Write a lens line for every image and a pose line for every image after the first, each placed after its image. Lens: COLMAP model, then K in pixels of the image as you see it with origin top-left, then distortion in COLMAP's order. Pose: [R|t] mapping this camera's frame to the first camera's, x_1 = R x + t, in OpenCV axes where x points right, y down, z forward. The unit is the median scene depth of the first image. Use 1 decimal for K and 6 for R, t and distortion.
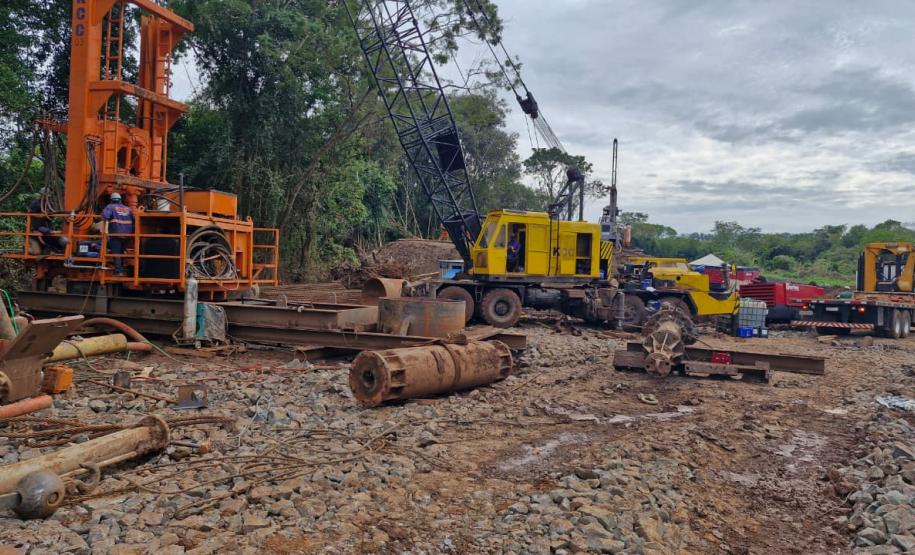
lens RADIAL K [[681.5, 0, 457.5], [0, 681.5, 277.5], [0, 0, 1]] dist [-0.000911, -0.002956]
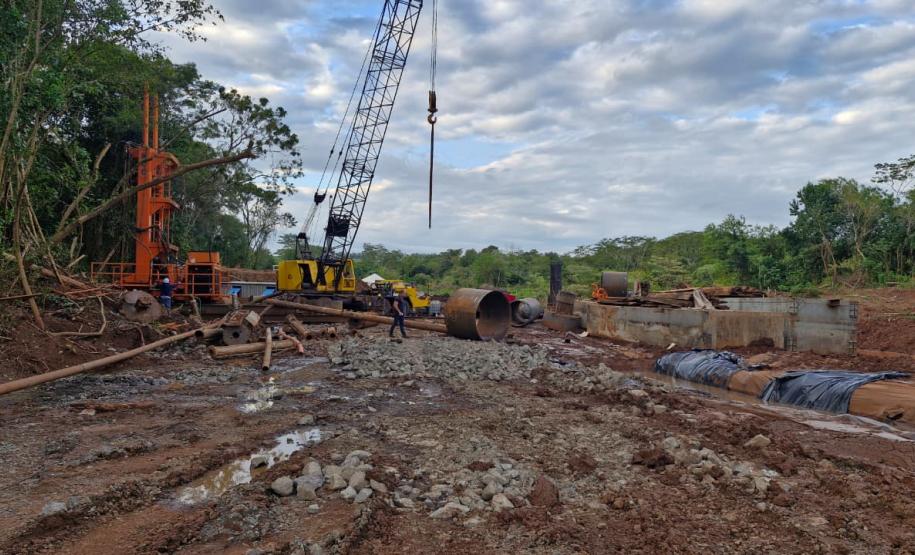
lens RADIAL K [[681.5, 0, 457.5], [0, 681.5, 277.5], [0, 0, 1]] dist [-0.000911, -0.002956]
pose [[0.870371, -0.002322, 0.492392, -0.093337], [0.013149, 0.999742, -0.018529, 0.000171], [-0.492222, 0.022602, 0.870176, -0.148714]]
